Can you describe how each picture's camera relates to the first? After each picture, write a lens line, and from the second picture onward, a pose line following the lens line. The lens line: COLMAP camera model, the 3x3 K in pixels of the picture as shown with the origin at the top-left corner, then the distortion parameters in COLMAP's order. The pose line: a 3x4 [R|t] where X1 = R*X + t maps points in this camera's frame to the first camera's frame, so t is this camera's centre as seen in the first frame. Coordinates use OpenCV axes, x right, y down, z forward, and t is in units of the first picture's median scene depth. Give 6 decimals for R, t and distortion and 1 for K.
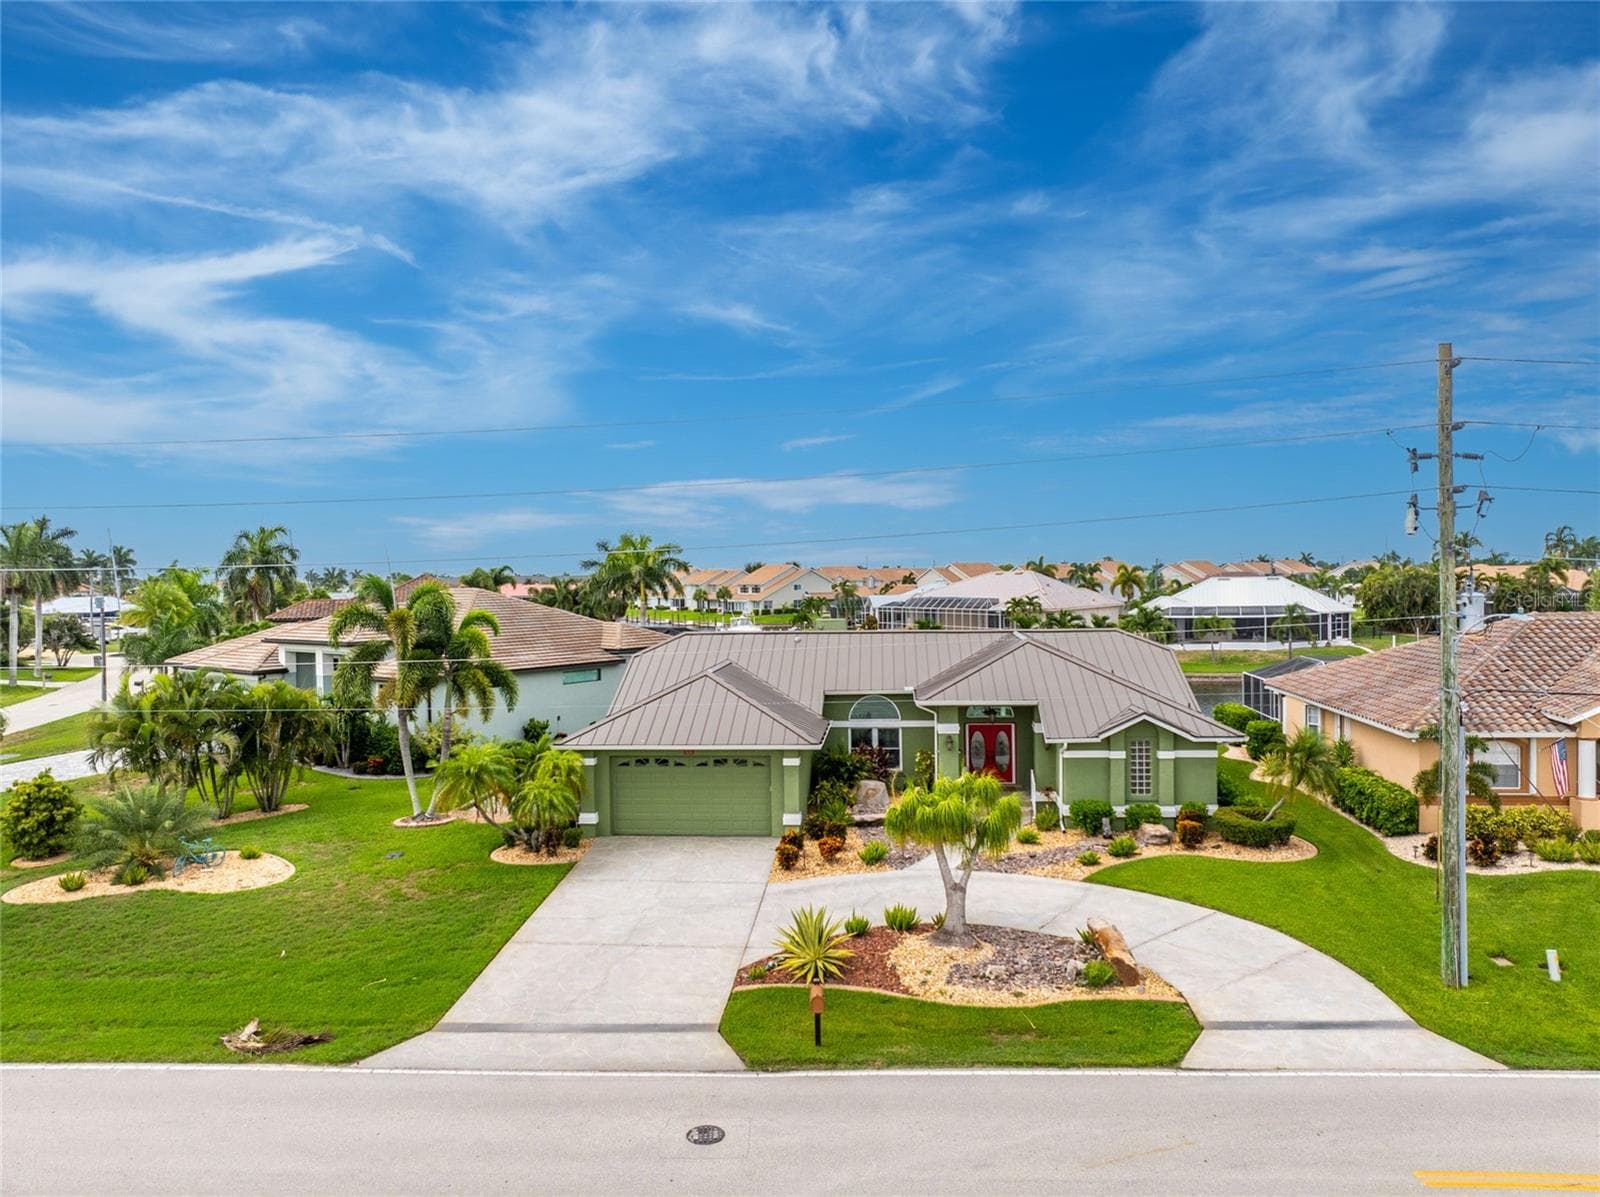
lens RADIAL K [[1091.5, 0, 790.1], [0, 1091.5, 597.7], [0, 0, 1]] dist [-0.034659, 0.007027]
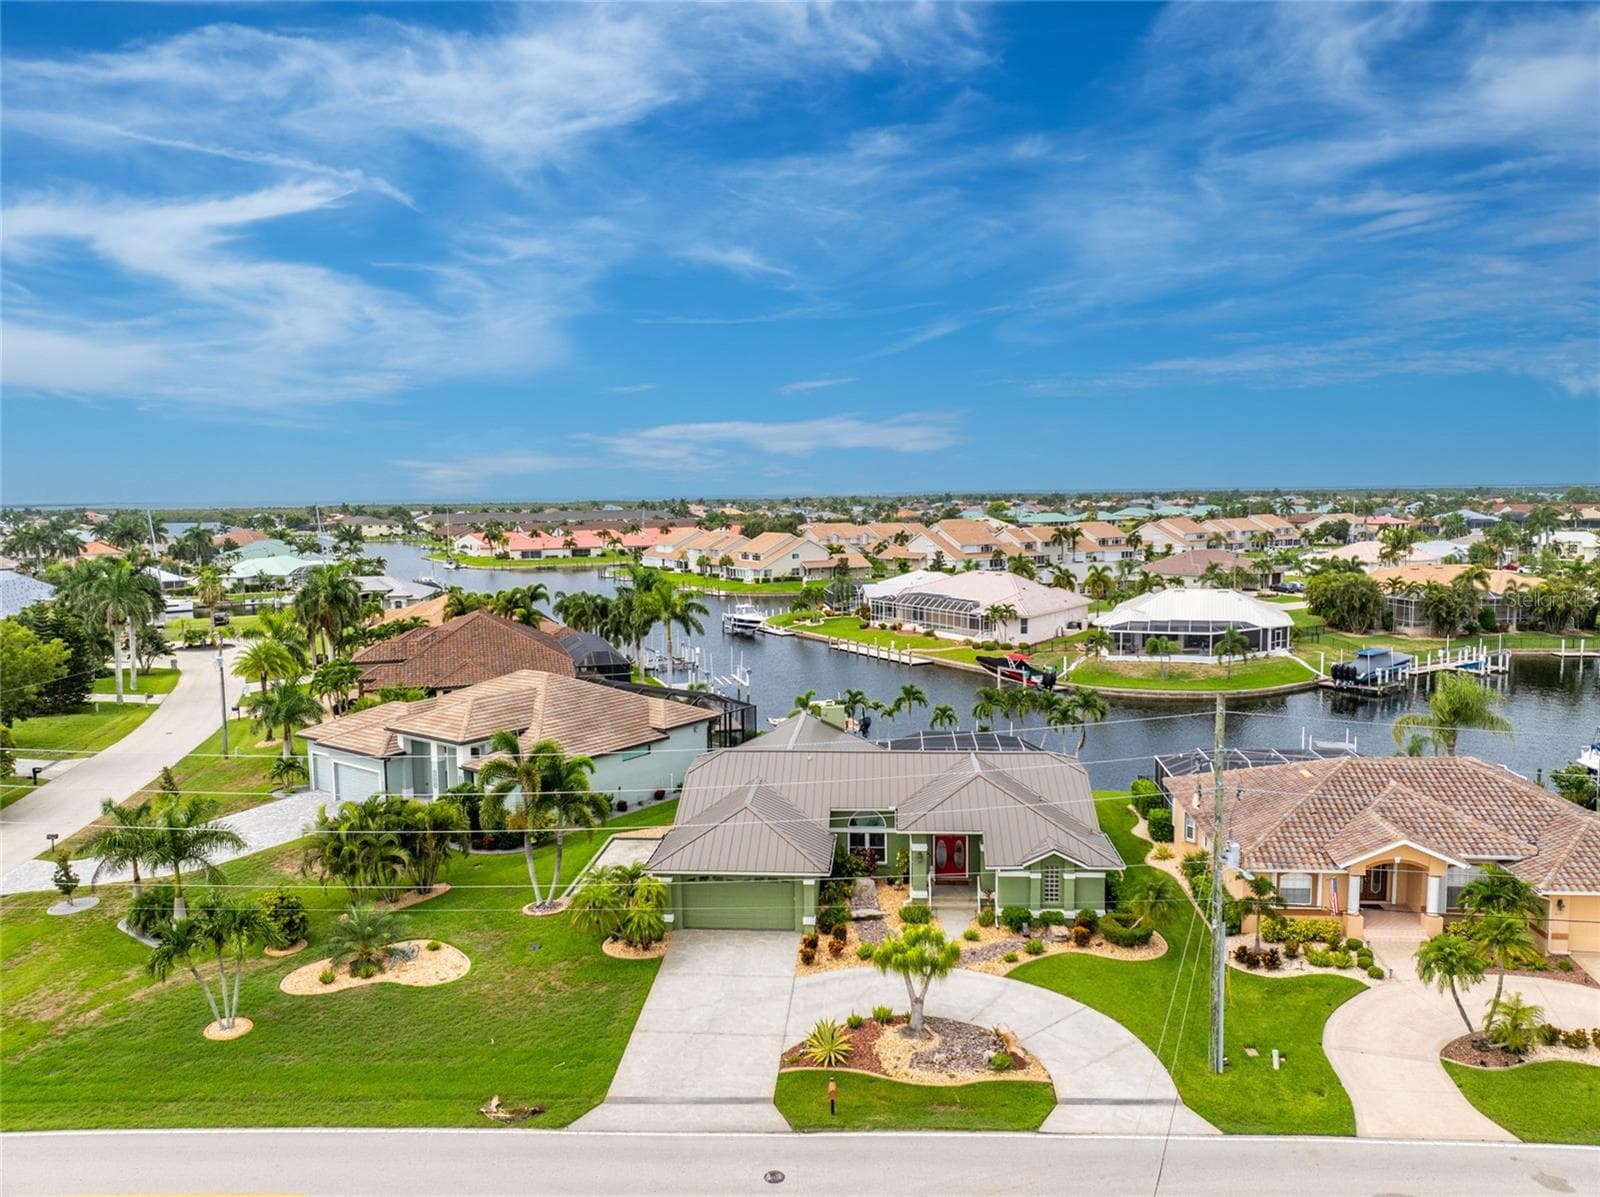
lens RADIAL K [[1091.5, 0, 795.6], [0, 1091.5, 604.0], [0, 0, 1]] dist [-0.034659, 0.007027]
pose [[0.999926, 0.004025, 0.011476, -0.036537], [-0.004954, 0.996605, 0.082188, -0.350289], [-0.011107, -0.082238, 0.996551, -0.423441]]
